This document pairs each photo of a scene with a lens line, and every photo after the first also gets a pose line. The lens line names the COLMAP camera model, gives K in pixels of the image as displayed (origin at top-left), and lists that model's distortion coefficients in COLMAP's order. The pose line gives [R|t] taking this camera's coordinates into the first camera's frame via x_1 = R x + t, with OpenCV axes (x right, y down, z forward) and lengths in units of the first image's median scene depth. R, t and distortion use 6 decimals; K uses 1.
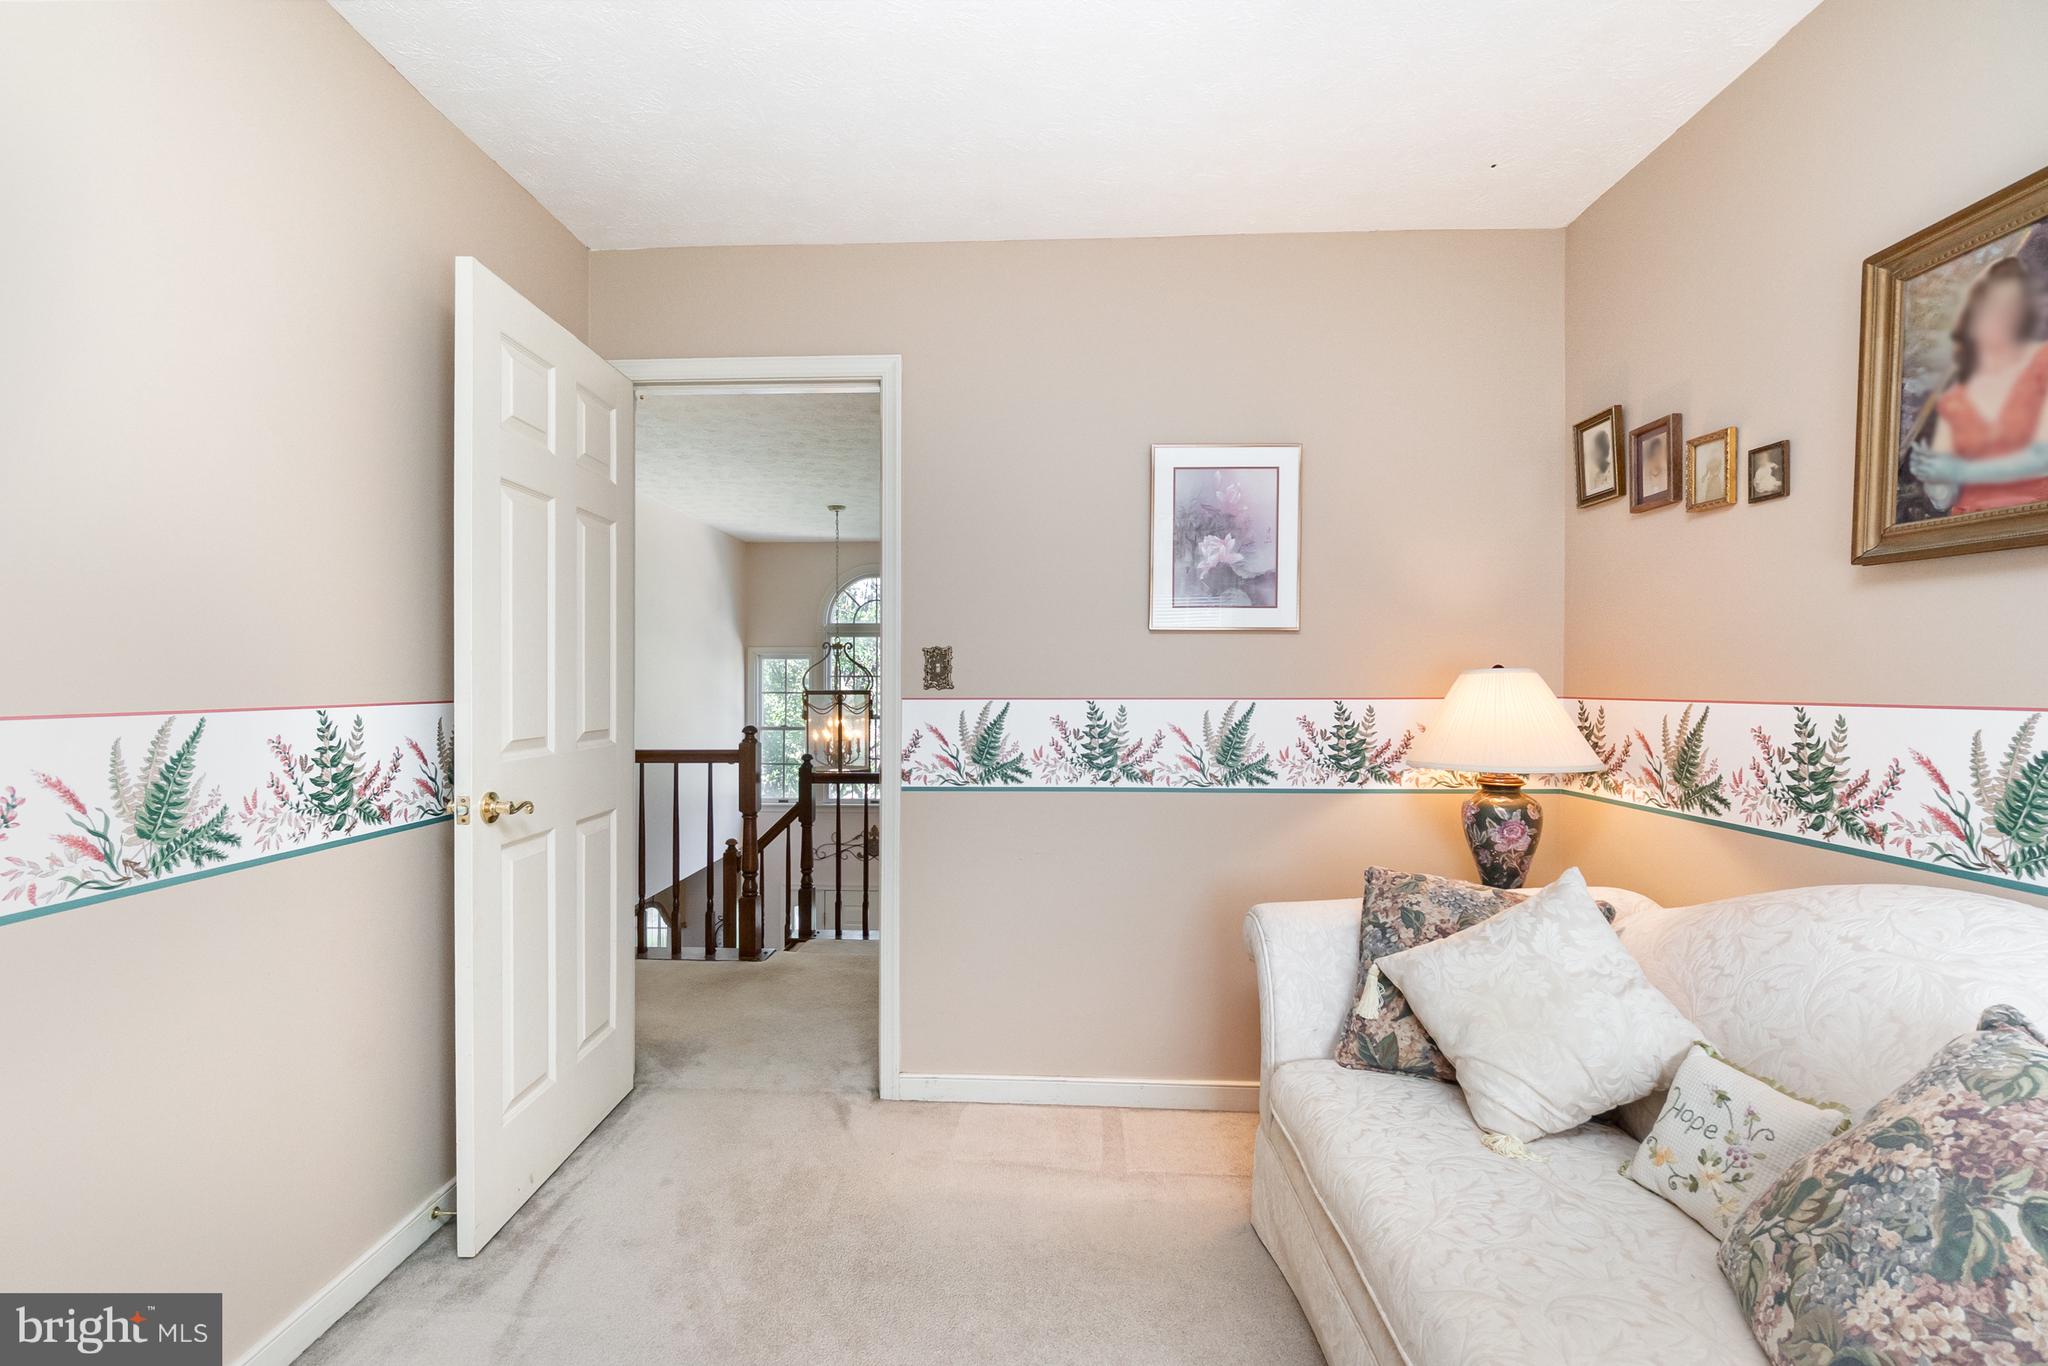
lens RADIAL K [[907.3, 0, 1012.5], [0, 907.3, 682.7], [0, 0, 1]] dist [0.002245, 0.000368]
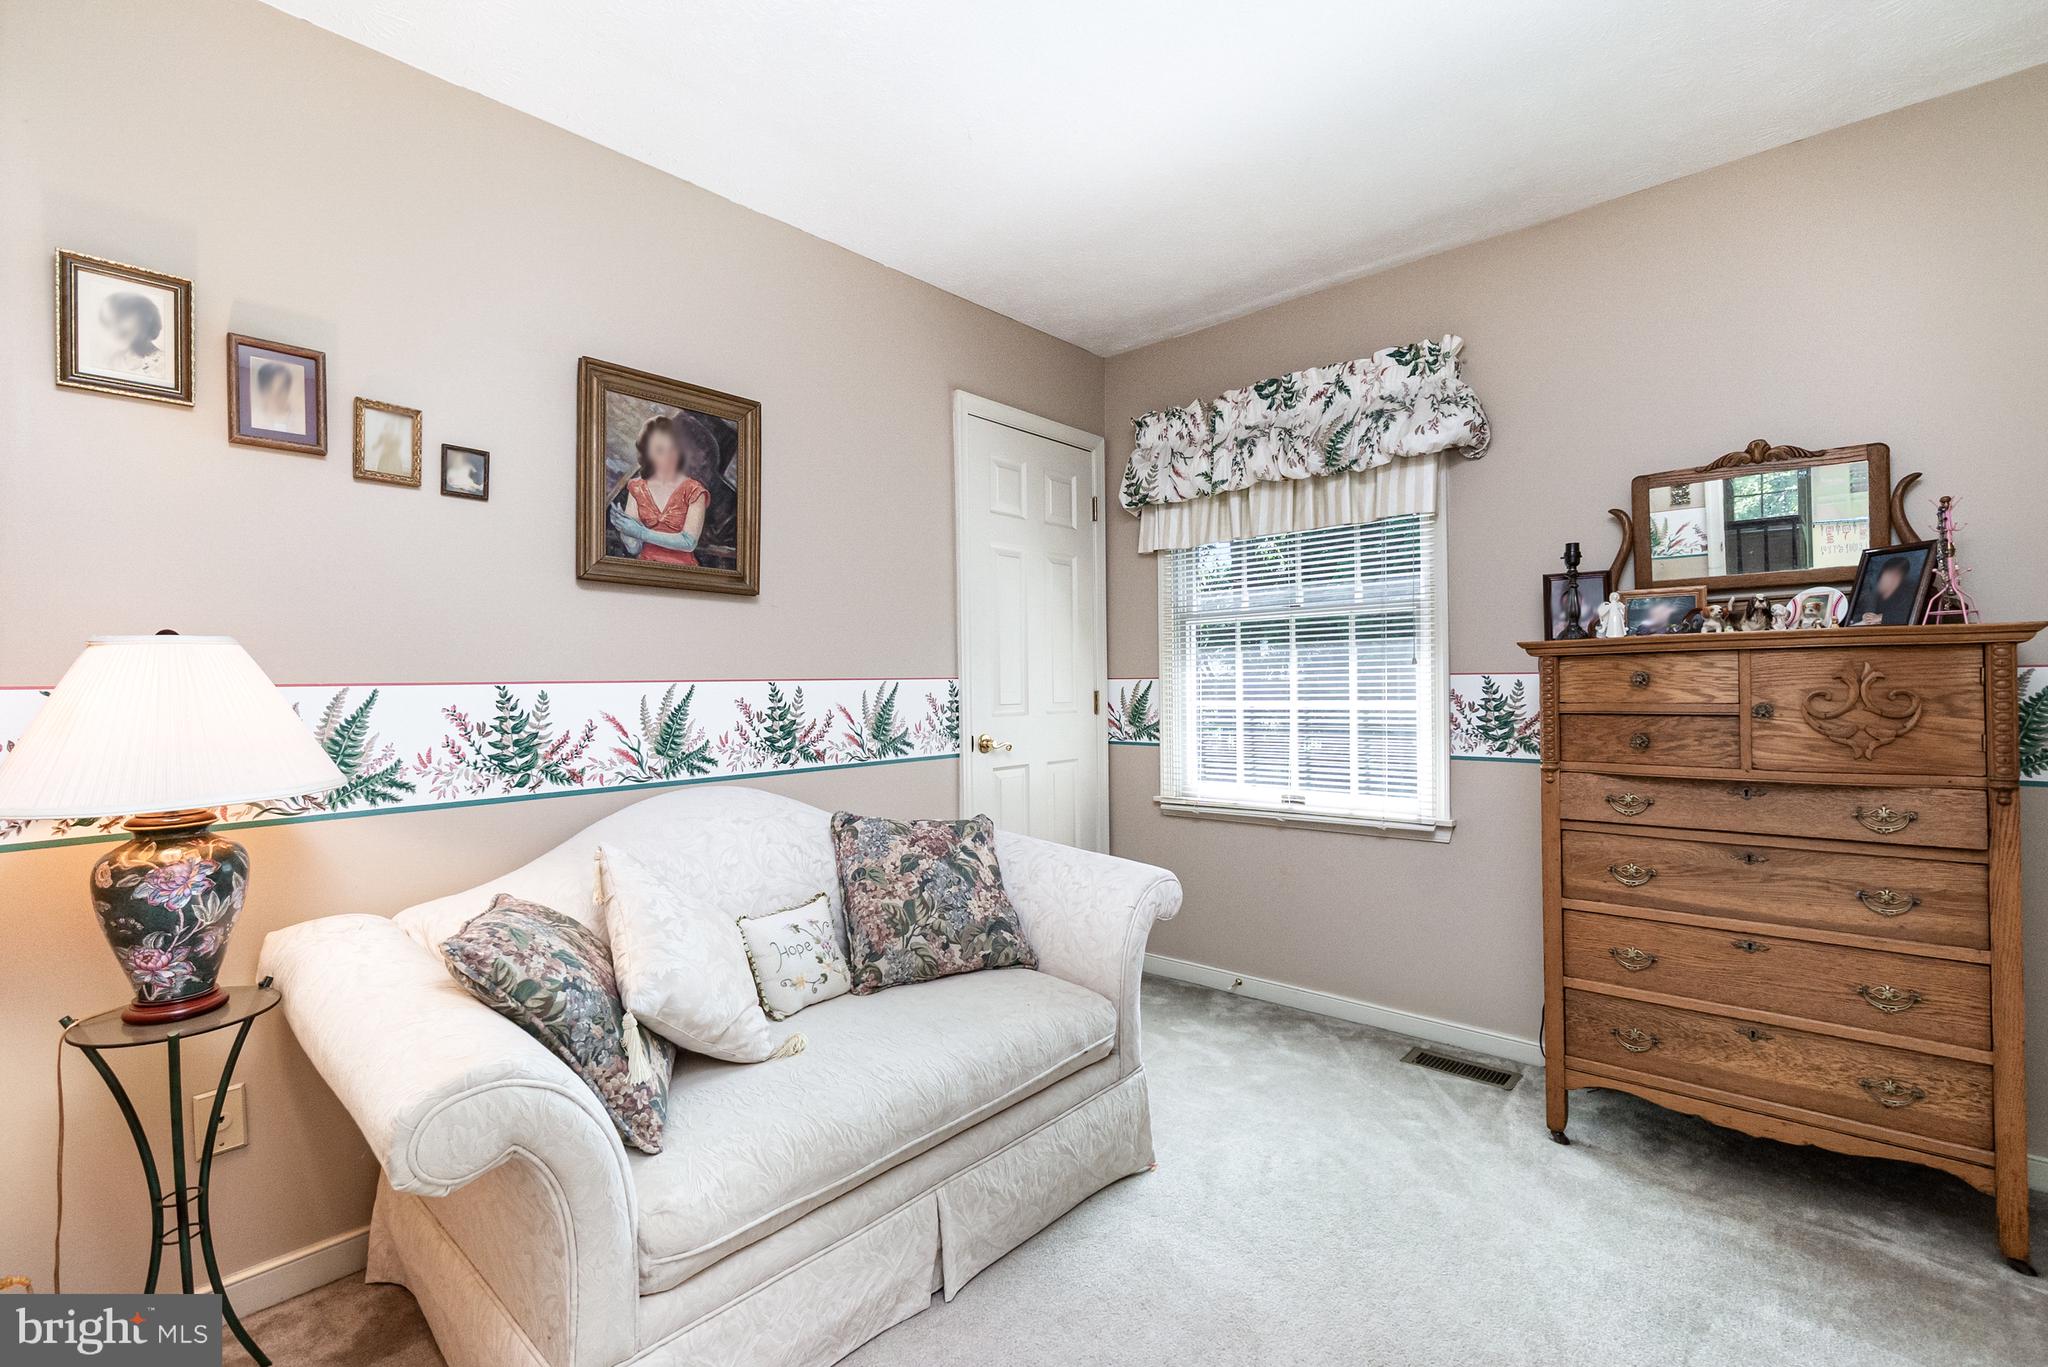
lens RADIAL K [[907.3, 0, 1006.4], [0, 907.3, 680.9], [0, 0, 1]] dist [0.002245, 0.000368]
pose [[-0.760595, 0.017079, 0.649001, -0.384490], [0.017472, 0.999830, -0.005836, 0.038729], [-0.648991, 0.006900, -0.760765, 1.469370]]
